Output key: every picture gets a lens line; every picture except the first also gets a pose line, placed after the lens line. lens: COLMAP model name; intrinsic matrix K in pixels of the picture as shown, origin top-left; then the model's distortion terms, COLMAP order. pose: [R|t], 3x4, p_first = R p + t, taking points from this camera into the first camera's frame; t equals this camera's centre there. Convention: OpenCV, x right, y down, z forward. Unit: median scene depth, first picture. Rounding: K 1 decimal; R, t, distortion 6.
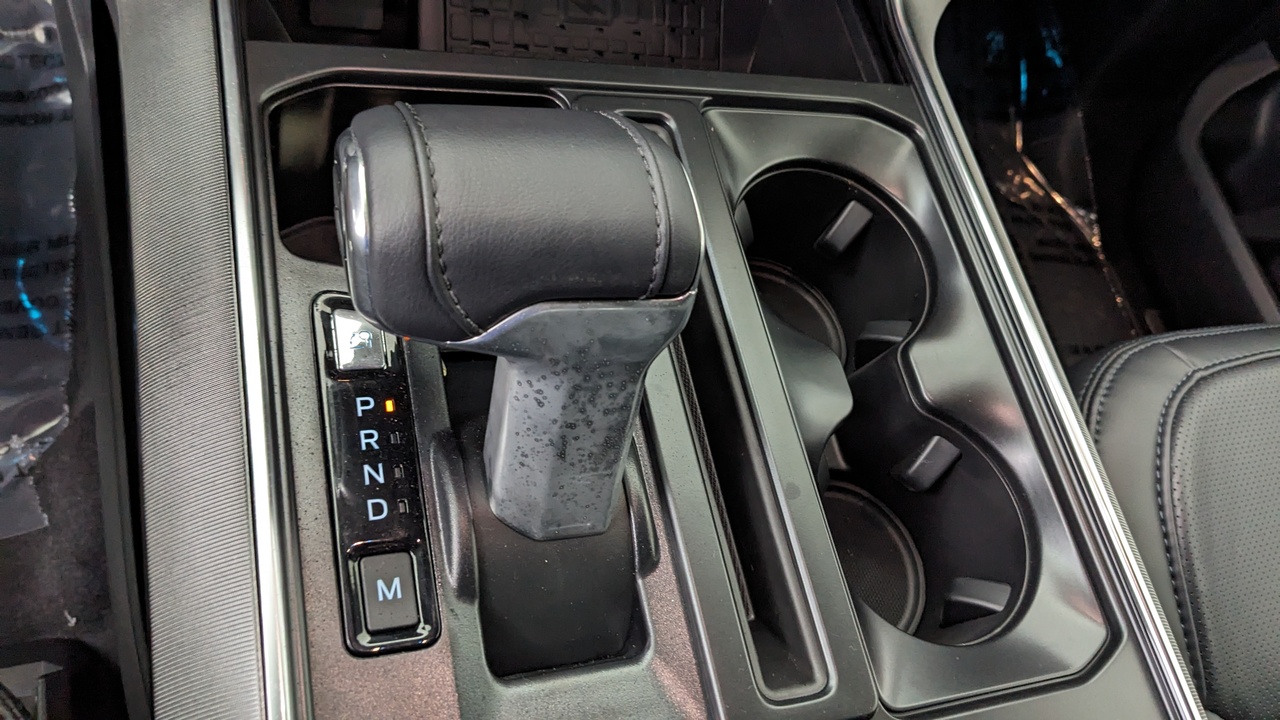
lens RADIAL K [[1034.5, 0, 635.7], [0, 1034.5, 369.1], [0, 0, 1]] dist [0.029551, -0.047878]
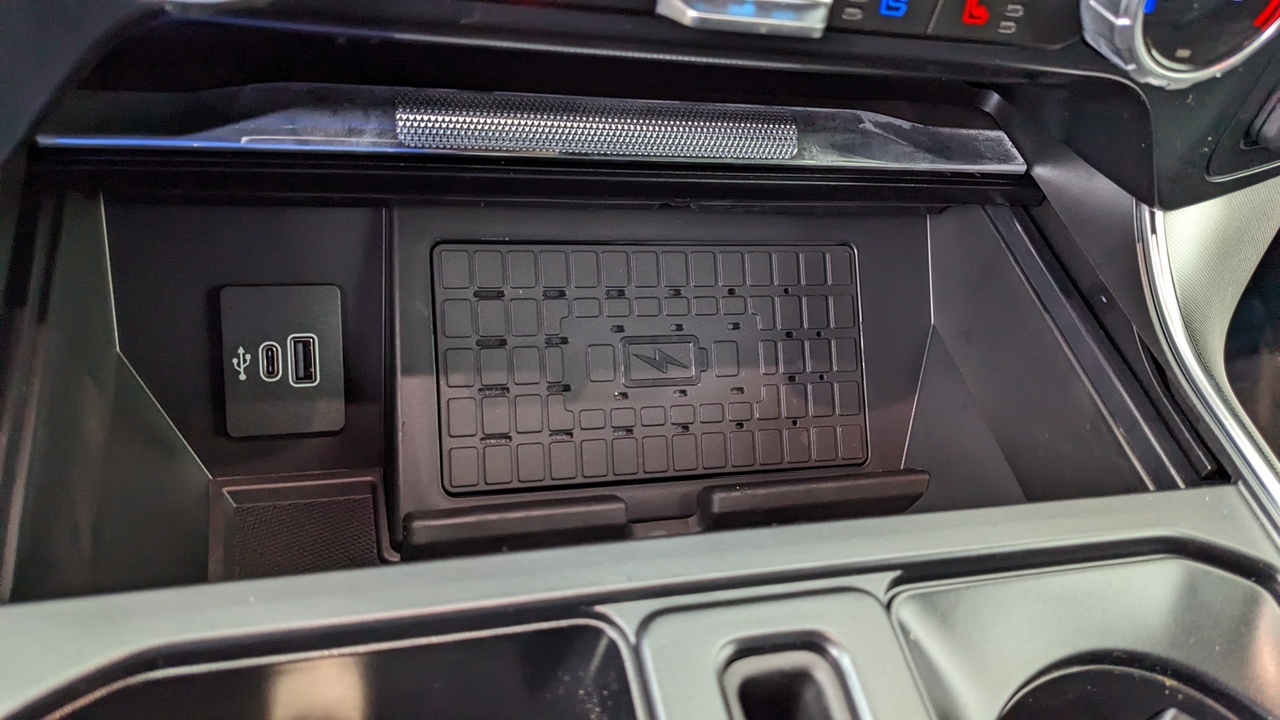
lens RADIAL K [[1034.5, 0, 633.8], [0, 1034.5, 368.8], [0, 0, 1]] dist [0.029551, -0.047878]
pose [[0.993869, -0.074009, -0.082139, -0.009721], [0.055224, 0.975901, -0.211112, -0.209899], [0.095784, 0.205282, 0.974005, 0.366431]]
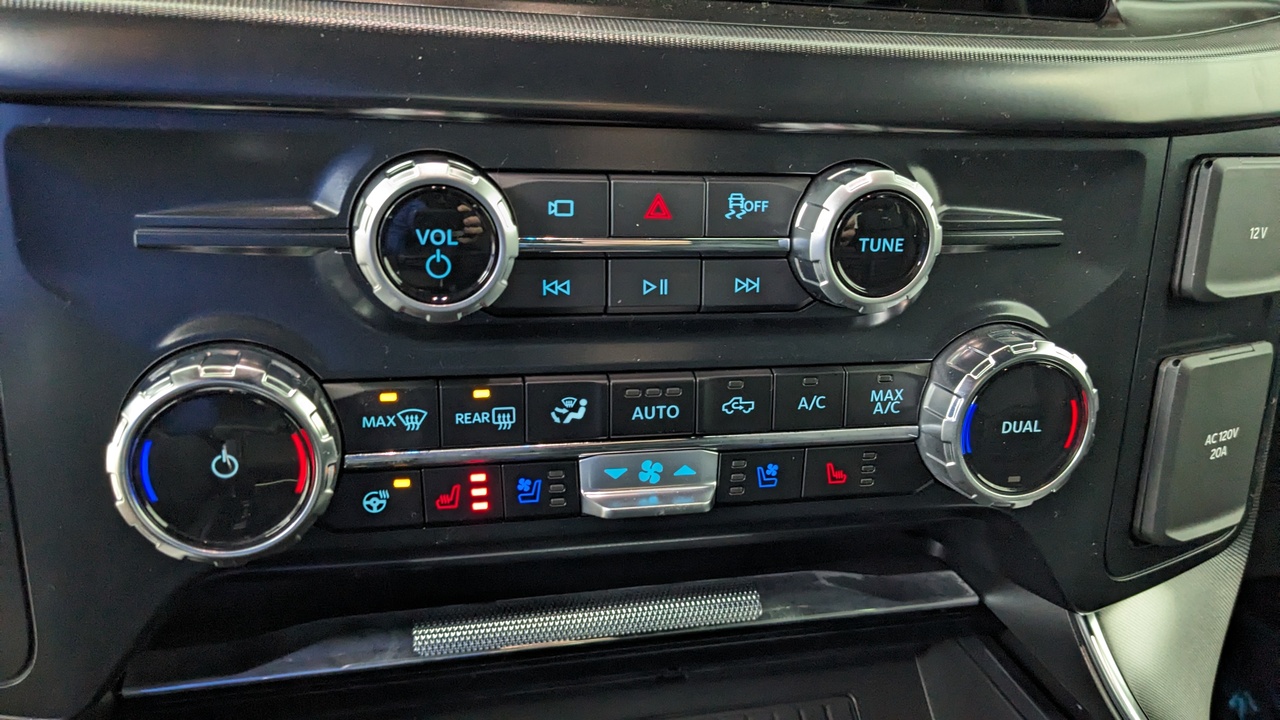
lens RADIAL K [[1034.5, 0, 640.5], [0, 1034.5, 369.1], [0, 0, 1]] dist [0.029551, -0.047878]
pose [[0.961872, -0.264392, -0.069992, 0.054386], [0.156684, 0.742449, -0.651322, -0.141167], [0.224169, 0.615521, 0.755567, 0.298420]]
